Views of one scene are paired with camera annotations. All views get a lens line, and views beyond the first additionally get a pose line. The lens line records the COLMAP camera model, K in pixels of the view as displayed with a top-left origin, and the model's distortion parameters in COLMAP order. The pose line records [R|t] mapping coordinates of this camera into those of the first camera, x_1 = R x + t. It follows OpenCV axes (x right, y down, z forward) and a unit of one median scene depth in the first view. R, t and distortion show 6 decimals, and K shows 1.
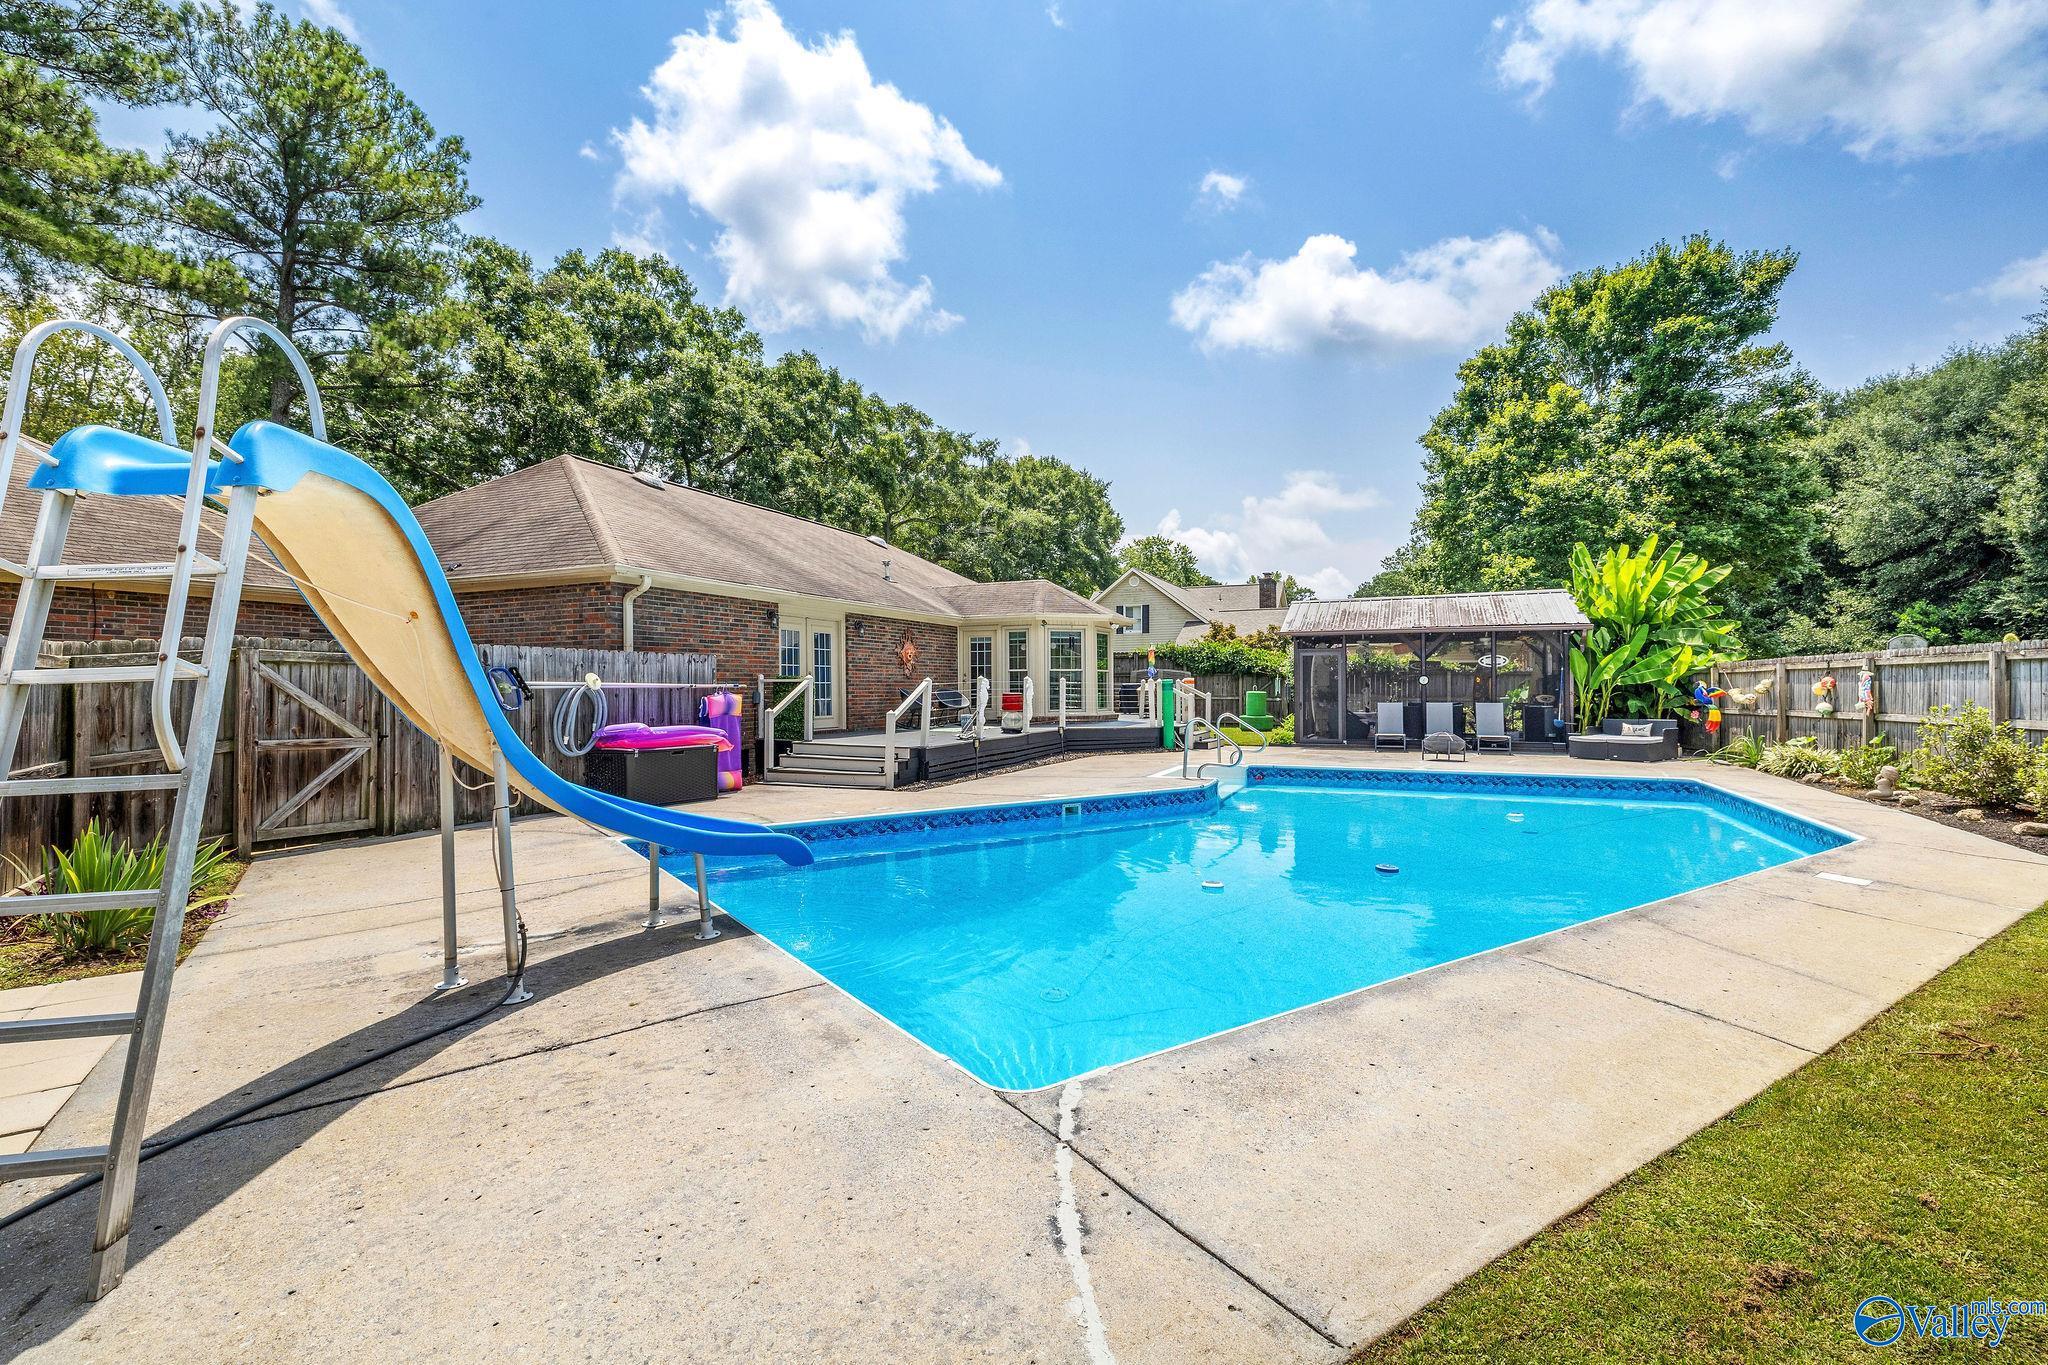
lens RADIAL K [[873.7, 0, 1024.0], [0, 873.7, 682.5], [0, 0, 1]] dist [-0.001048, -0.000214]
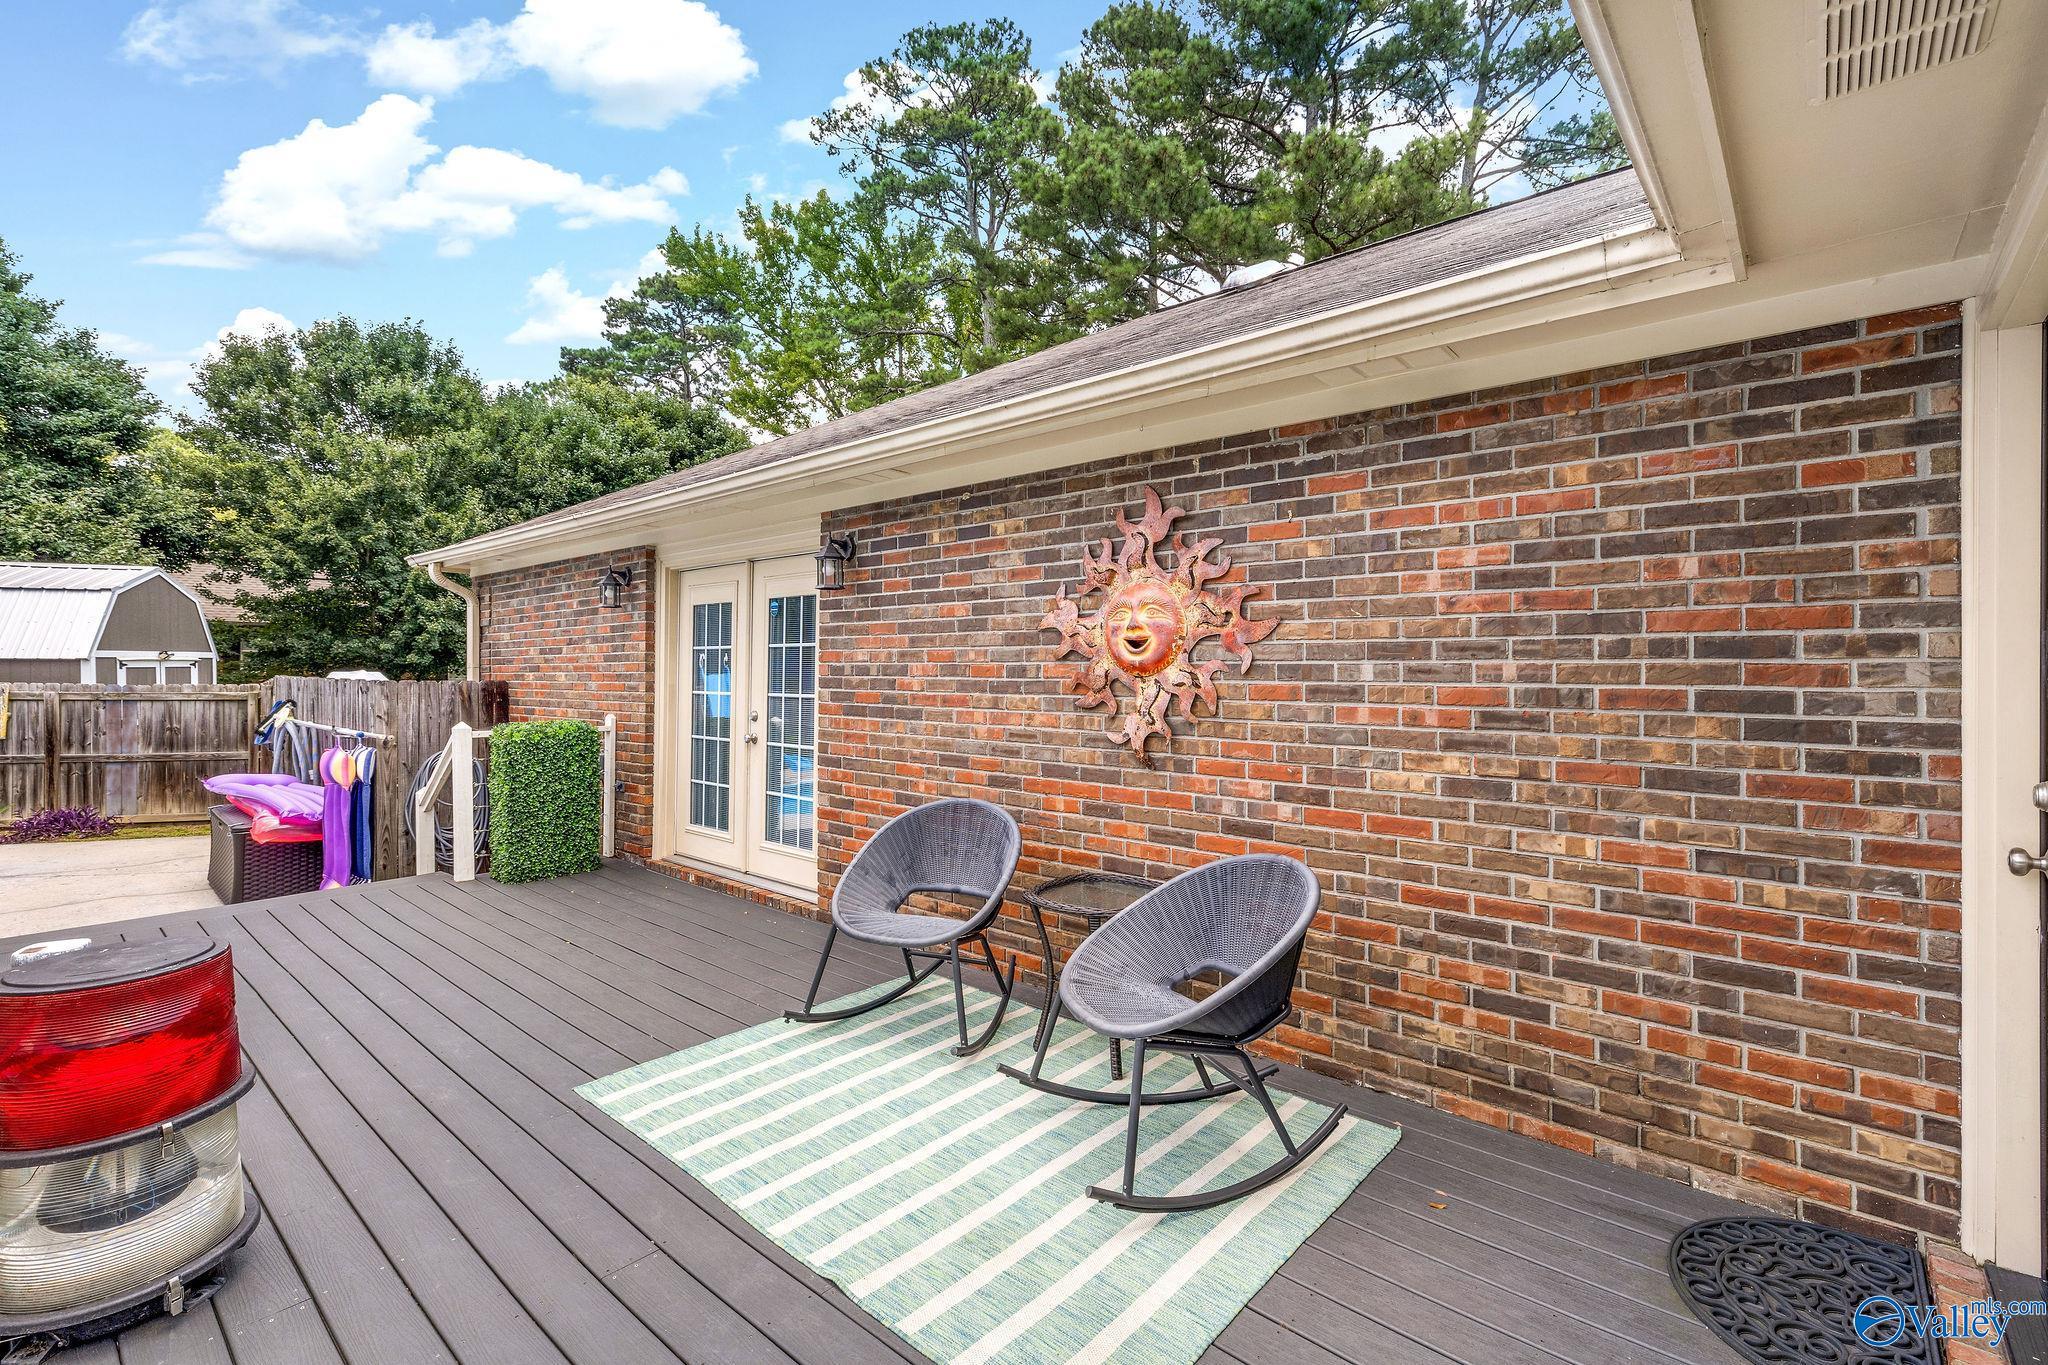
lens RADIAL K [[908.6, 0, 1015.5], [0, 908.6, 682.0], [0, 0, 1]] dist [0.001208, 0.000144]
pose [[-0.292425, 0.012593, -0.956206, 0.047172], [0.001126, 0.999917, 0.012824, -0.020790], [0.956288, 0.002673, -0.292415, 0.867586]]
